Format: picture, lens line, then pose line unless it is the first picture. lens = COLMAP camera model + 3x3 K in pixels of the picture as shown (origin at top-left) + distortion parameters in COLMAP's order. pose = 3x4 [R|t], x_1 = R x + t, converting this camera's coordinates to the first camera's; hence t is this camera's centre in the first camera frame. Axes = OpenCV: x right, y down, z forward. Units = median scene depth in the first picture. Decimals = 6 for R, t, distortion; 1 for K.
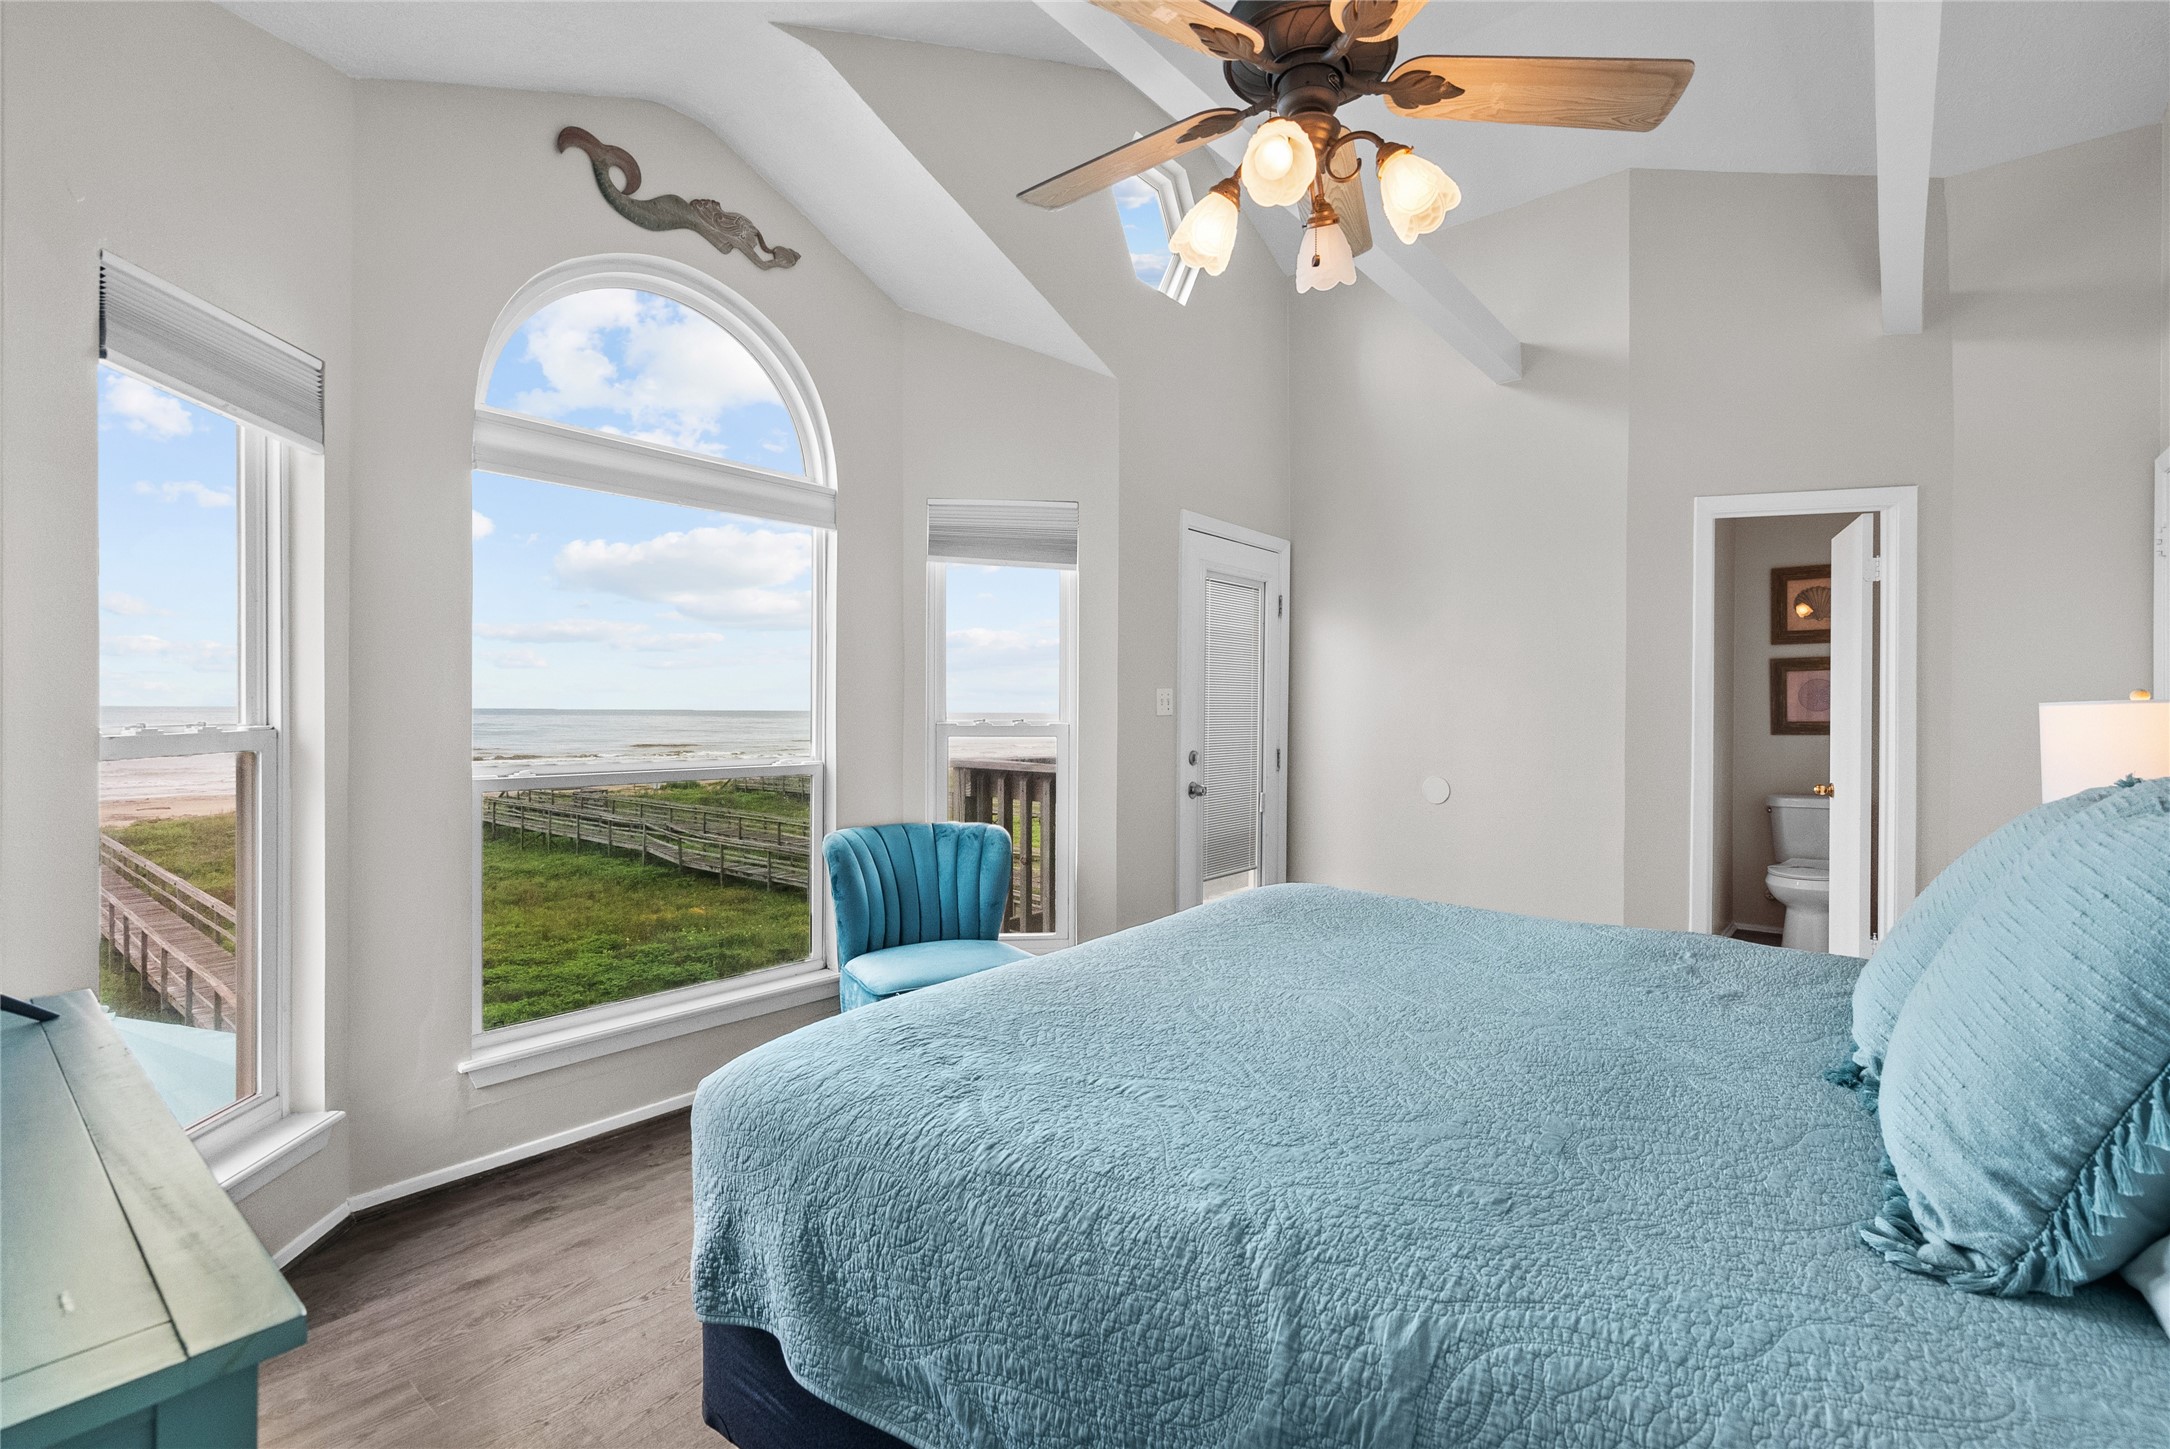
lens RADIAL K [[994.1, 0, 1029.6], [0, 994.1, 721.6], [0, 0, 1]] dist [-0.001258, -0.000008]
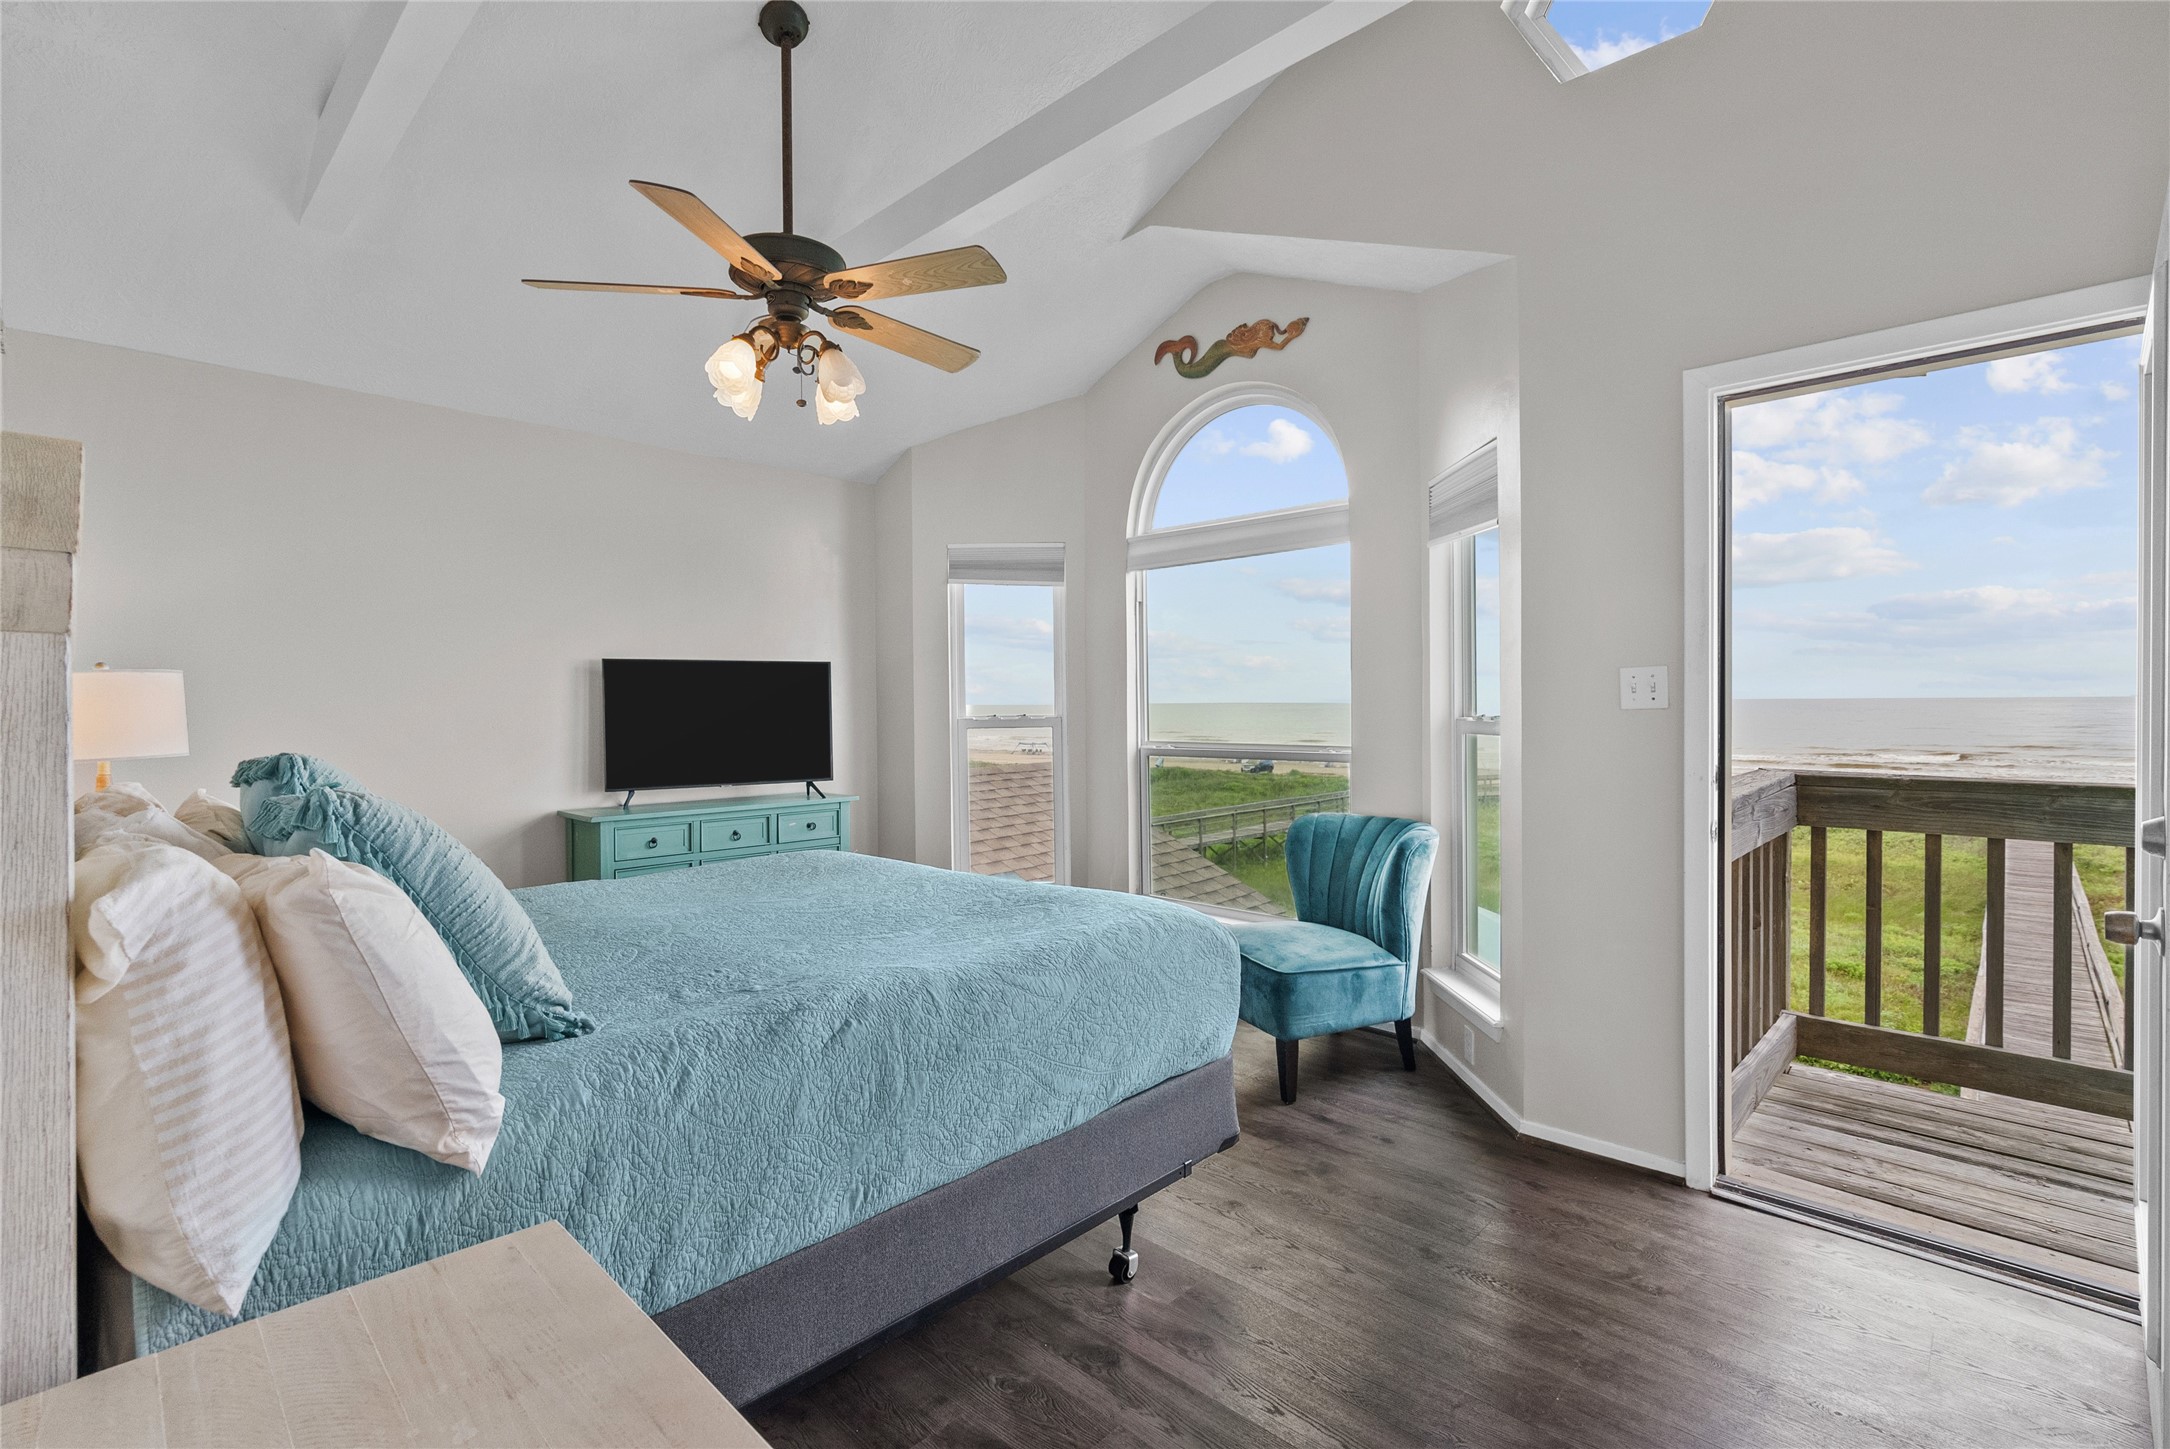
lens RADIAL K [[994.1, 0, 1082.1], [0, 994.1, 721.1], [0, 0, 1]] dist [-0.001258, -0.000008]
pose [[-0.062291, 0.008423, -0.998023, 0.985533], [-0.003895, 0.999955, 0.008682, -0.002857], [0.998050, 0.004429, -0.062255, 0.832833]]
